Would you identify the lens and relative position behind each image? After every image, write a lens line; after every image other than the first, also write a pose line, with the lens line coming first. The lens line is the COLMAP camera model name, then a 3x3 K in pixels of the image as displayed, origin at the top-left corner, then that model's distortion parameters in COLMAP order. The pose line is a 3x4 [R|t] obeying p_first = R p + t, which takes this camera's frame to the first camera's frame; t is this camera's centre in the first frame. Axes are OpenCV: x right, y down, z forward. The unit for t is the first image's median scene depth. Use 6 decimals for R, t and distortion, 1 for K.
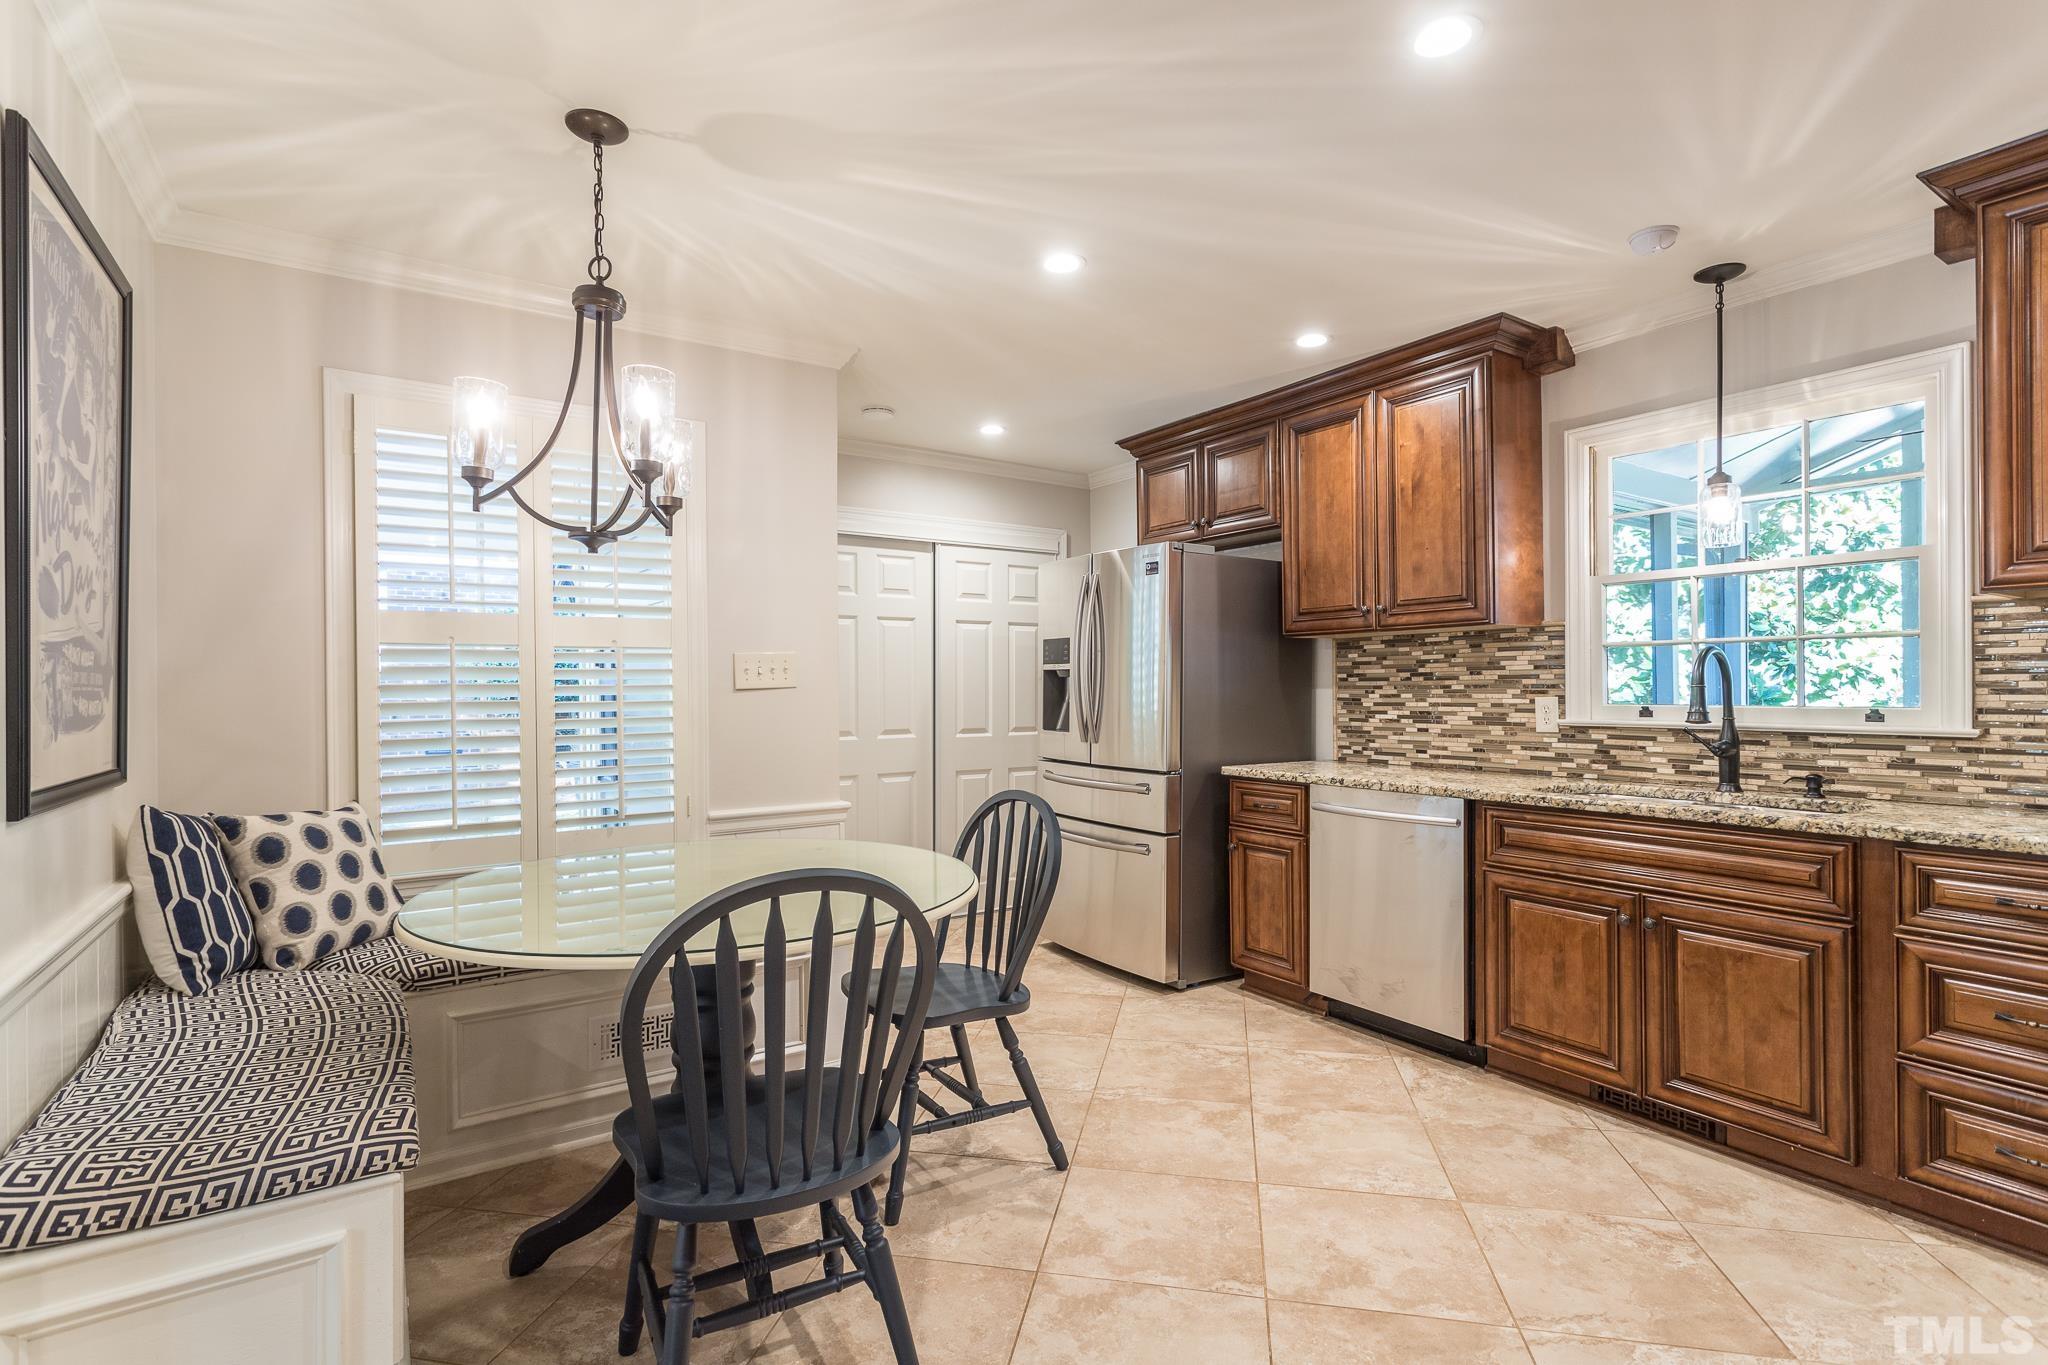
lens RADIAL K [[972.6, 0, 1023.5], [0, 972.6, 686.7], [0, 0, 1]] dist [0.001908, 0.001245]
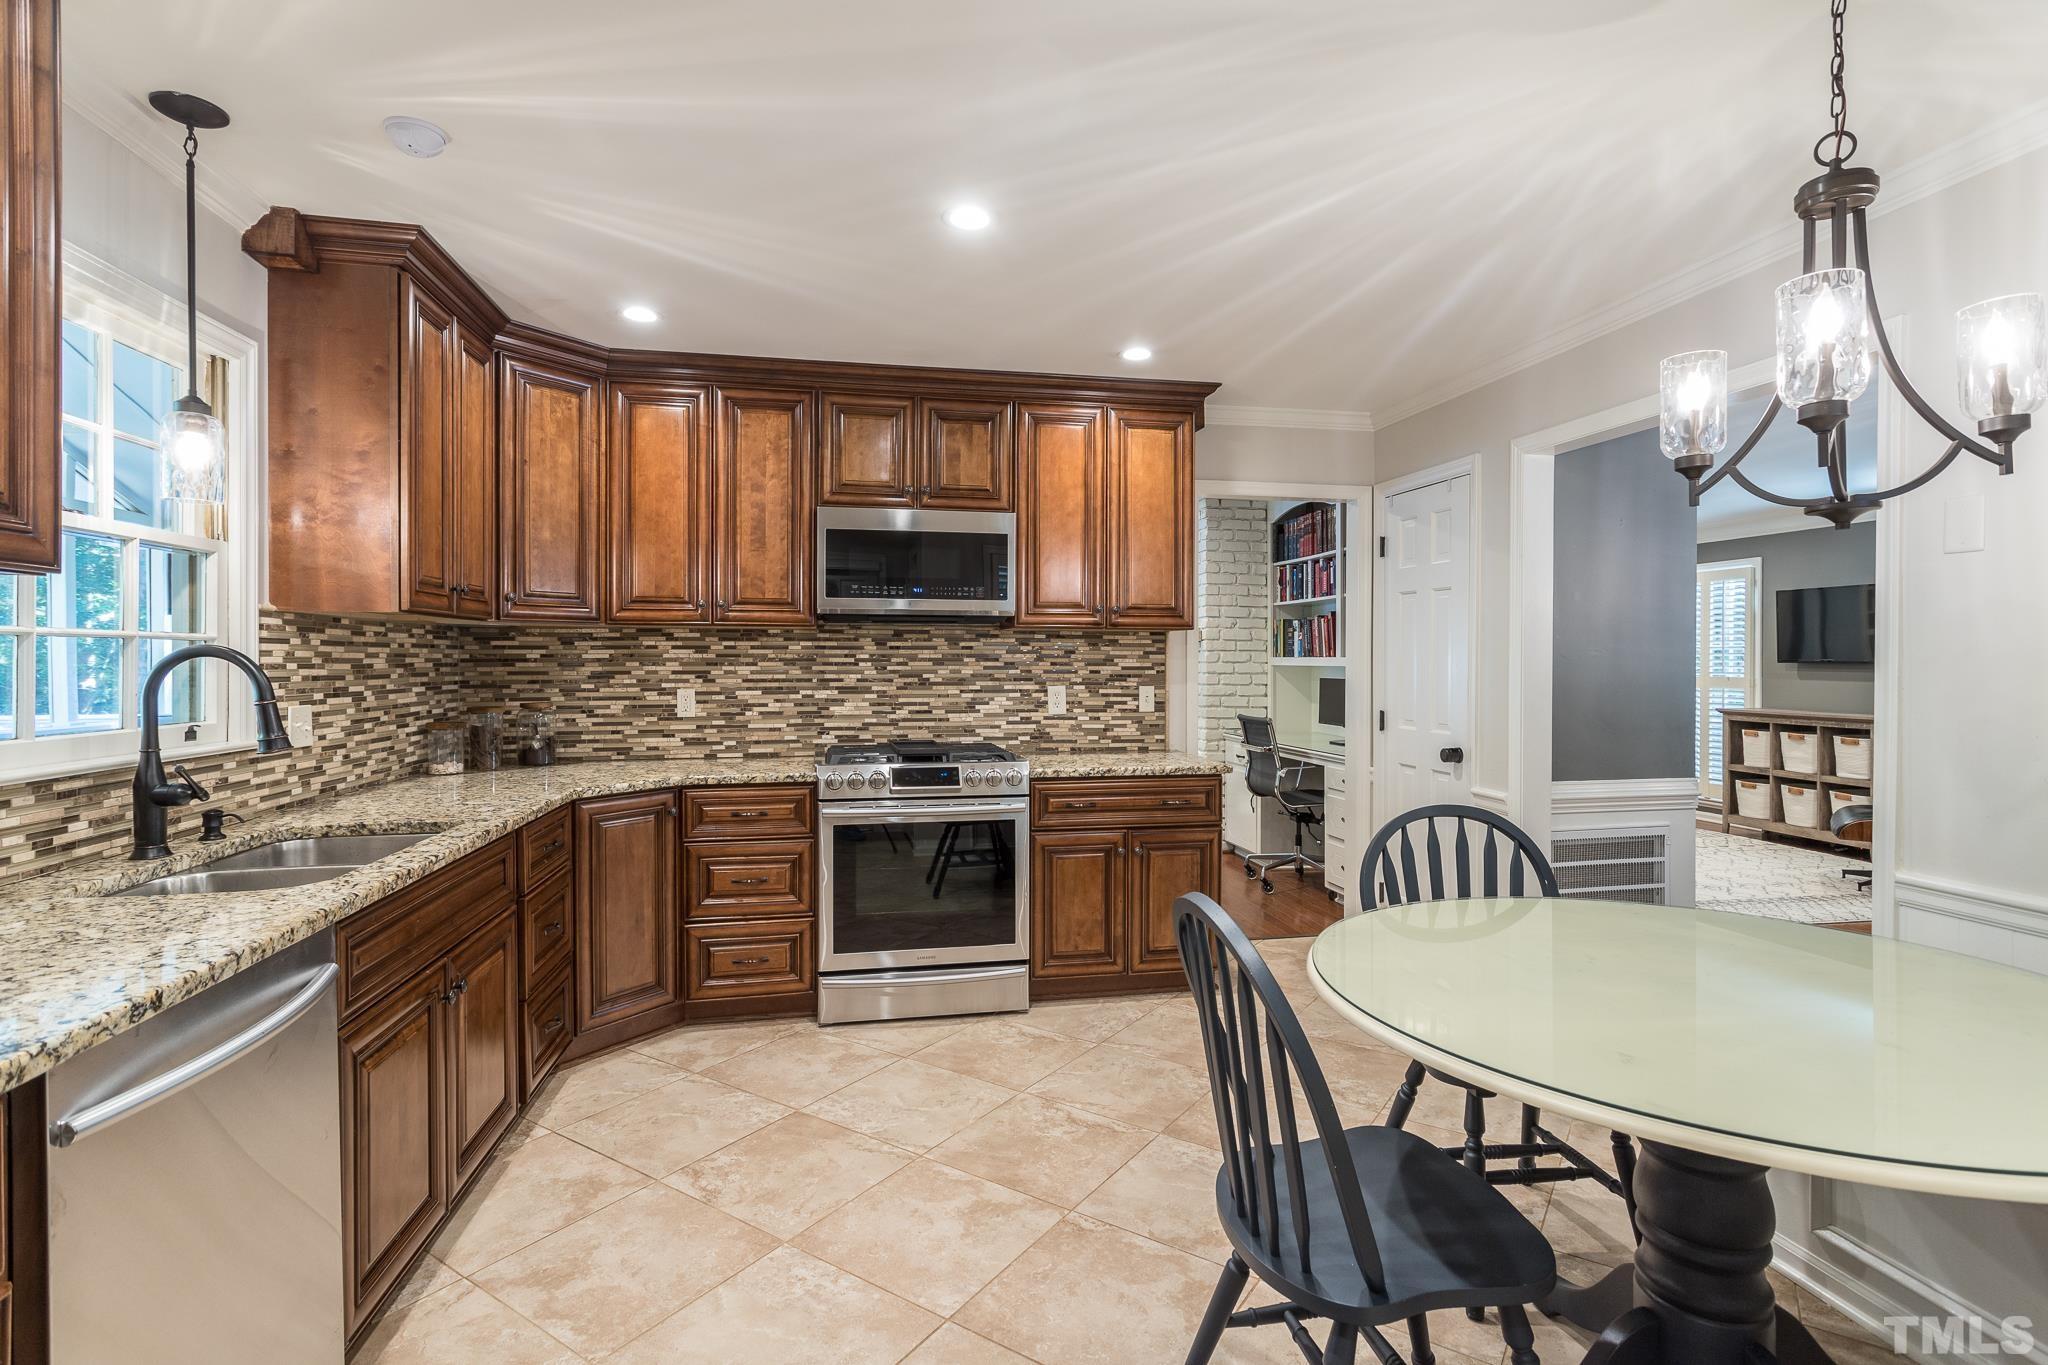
lens RADIAL K [[972.6, 0, 1039.4], [0, 972.6, 667.0], [0, 0, 1]] dist [0.001908, 0.001245]
pose [[-0.924976, 0.004203, 0.380001, -0.118226], [0.005960, 0.999976, 0.003446, -0.025705], [-0.379978, 0.005452, -0.924980, 1.499051]]
